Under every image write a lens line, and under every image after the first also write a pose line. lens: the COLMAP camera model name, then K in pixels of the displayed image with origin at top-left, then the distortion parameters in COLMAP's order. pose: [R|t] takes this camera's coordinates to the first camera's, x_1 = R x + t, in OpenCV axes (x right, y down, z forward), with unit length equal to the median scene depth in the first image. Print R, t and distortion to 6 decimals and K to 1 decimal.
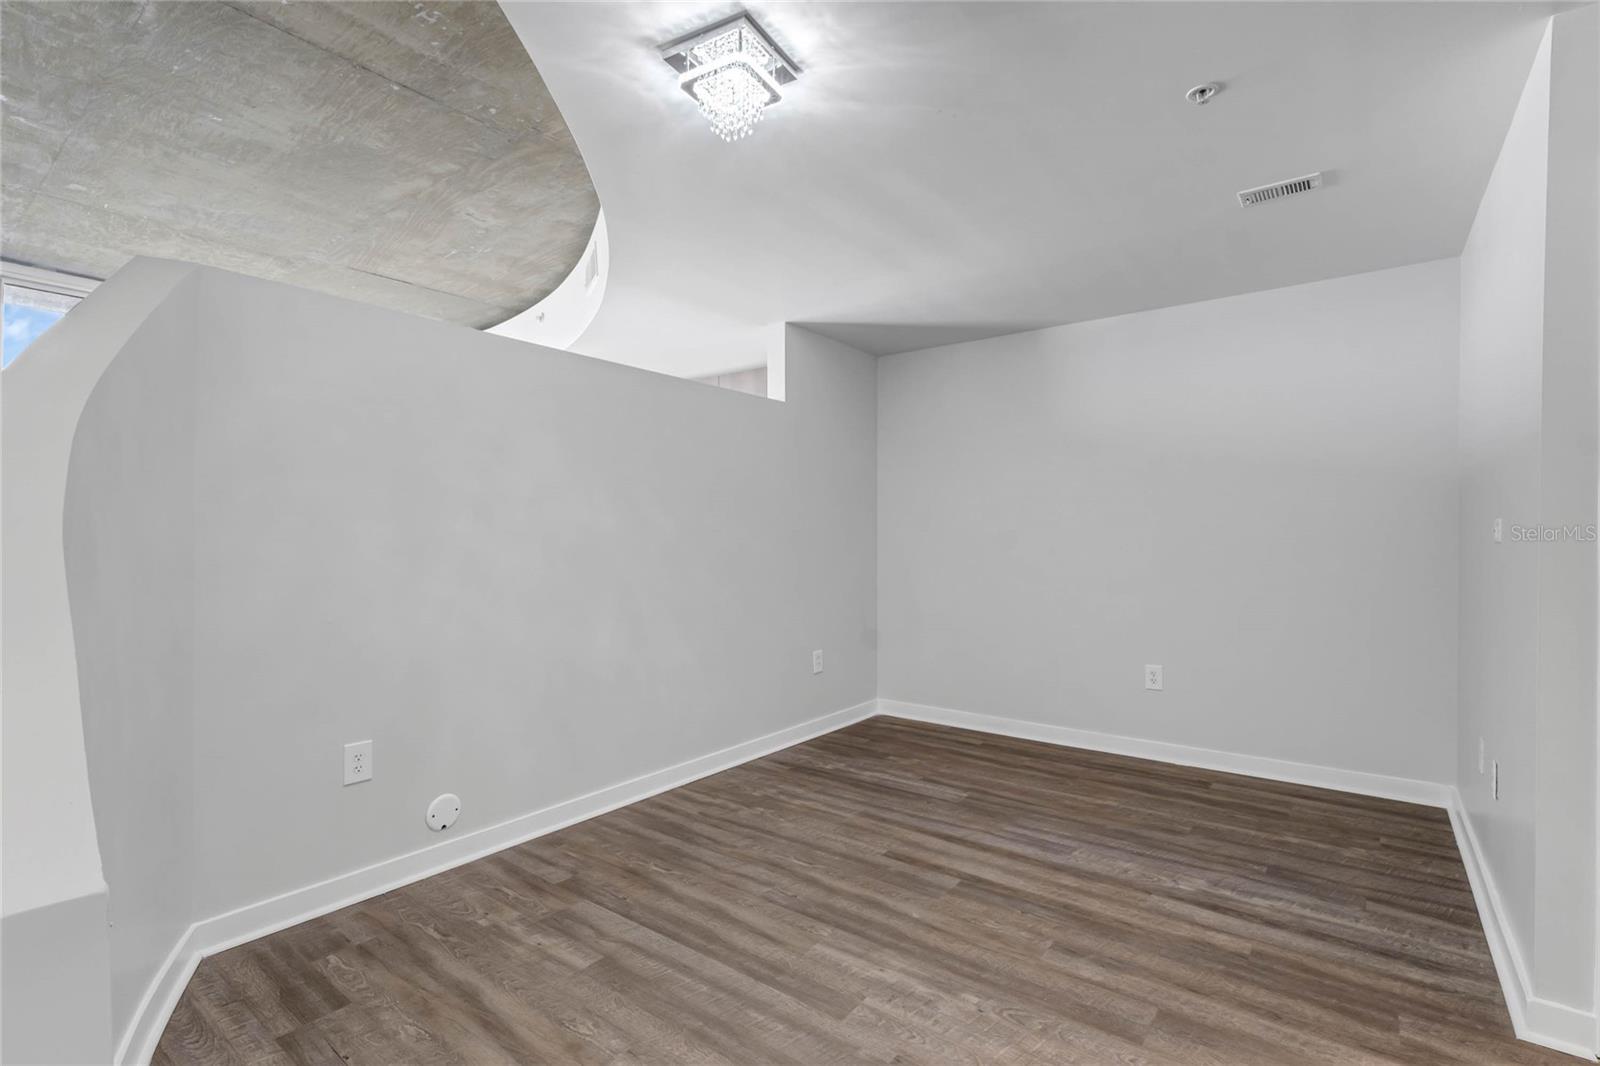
lens RADIAL K [[735.1, 0, 777.8], [0, 735.1, 534.7], [0, 0, 1]] dist [-0.005202, -0.000844]
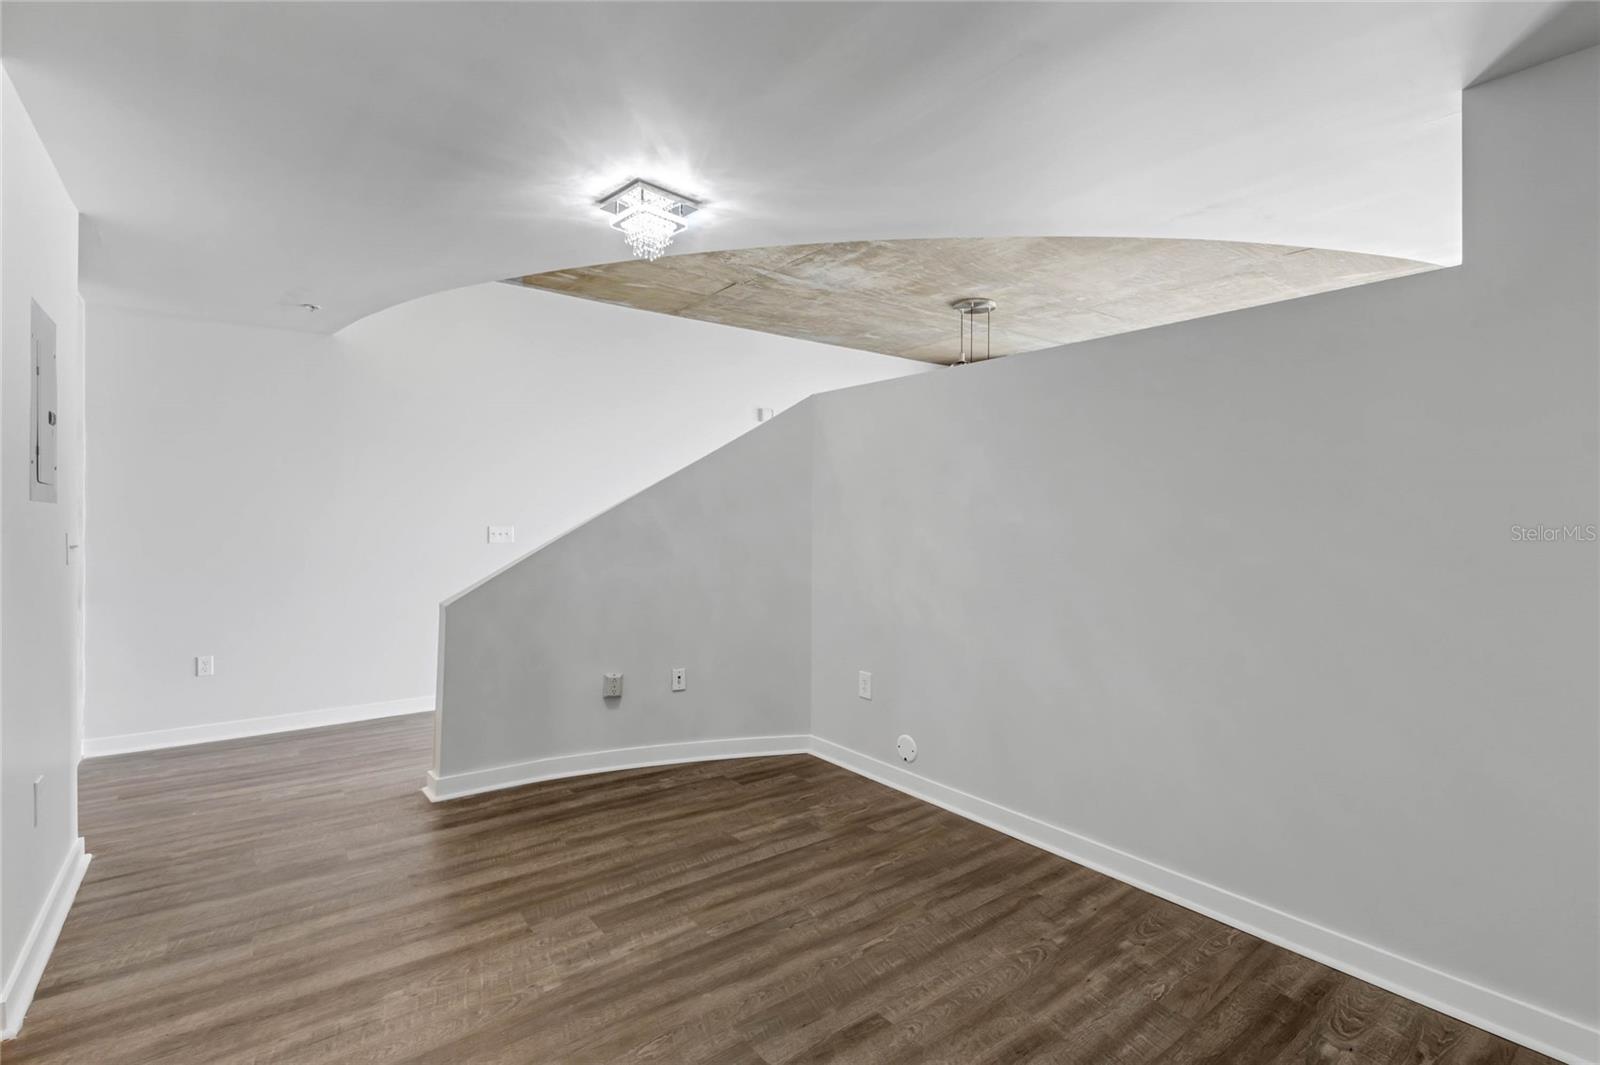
lens RADIAL K [[749.2, 0, 846.3], [0, 749.2, 527.5], [0, 0, 1]] dist [-0.000206, -0.000274]
pose [[-0.213509, 0.007340, -0.976914, 0.828216], [0.001971, 0.999973, 0.007083, -0.026070], [0.976939, -0.000413, -0.213517, 1.114167]]
